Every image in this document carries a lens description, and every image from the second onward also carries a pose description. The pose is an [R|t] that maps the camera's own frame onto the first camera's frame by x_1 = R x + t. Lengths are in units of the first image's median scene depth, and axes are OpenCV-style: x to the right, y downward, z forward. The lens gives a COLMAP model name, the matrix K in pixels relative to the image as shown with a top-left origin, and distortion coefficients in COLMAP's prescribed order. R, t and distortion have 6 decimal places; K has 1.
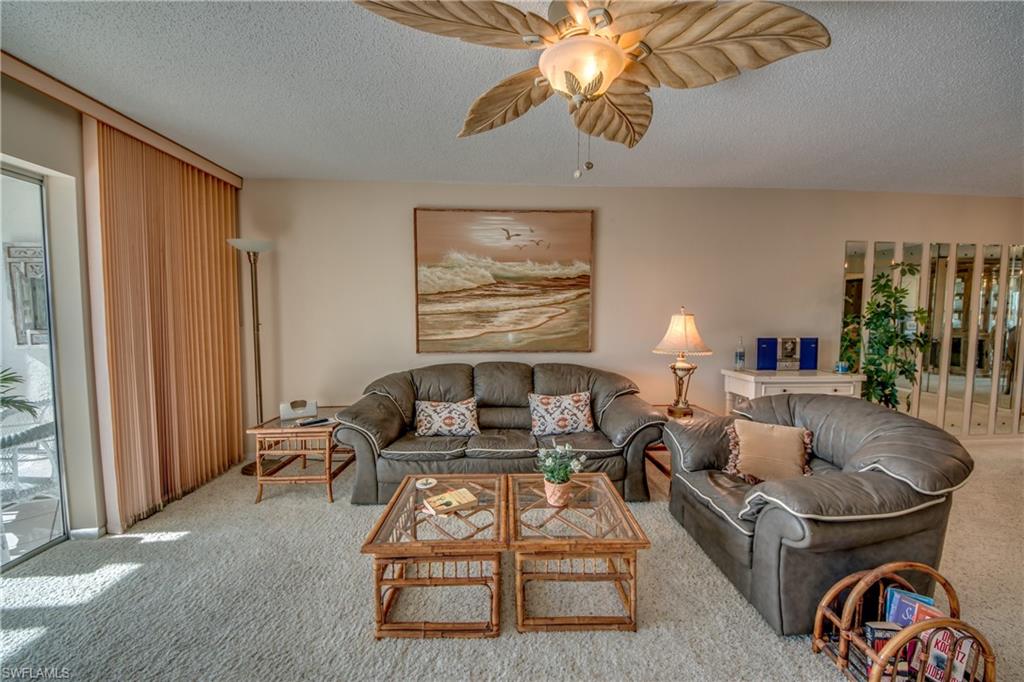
lens RADIAL K [[380.8, 0, 514.1], [0, 380.8, 340.7], [0, 0, 1]] dist [0.004839, -0.001804]
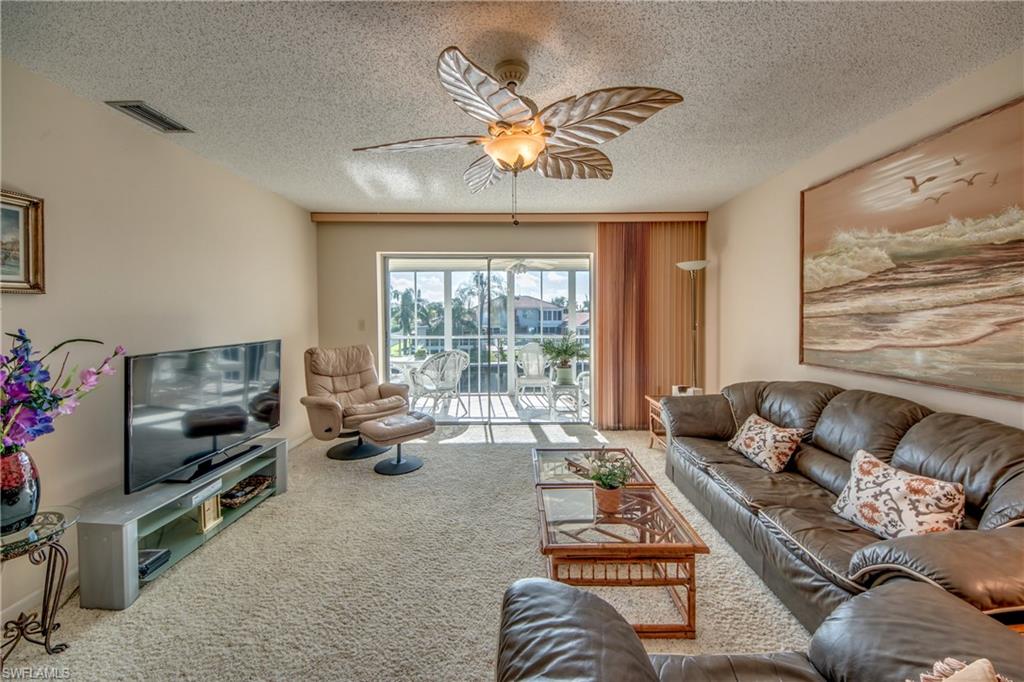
lens RADIAL K [[380.8, 0, 511.5], [0, 380.8, 317.6], [0, 0, 1]] dist [0.004839, -0.001804]
pose [[-0.048140, 0.006643, -0.998819, 0.606589], [-0.060013, 0.998152, 0.009531, -0.038018], [0.997036, 0.060401, -0.047652, 0.411457]]
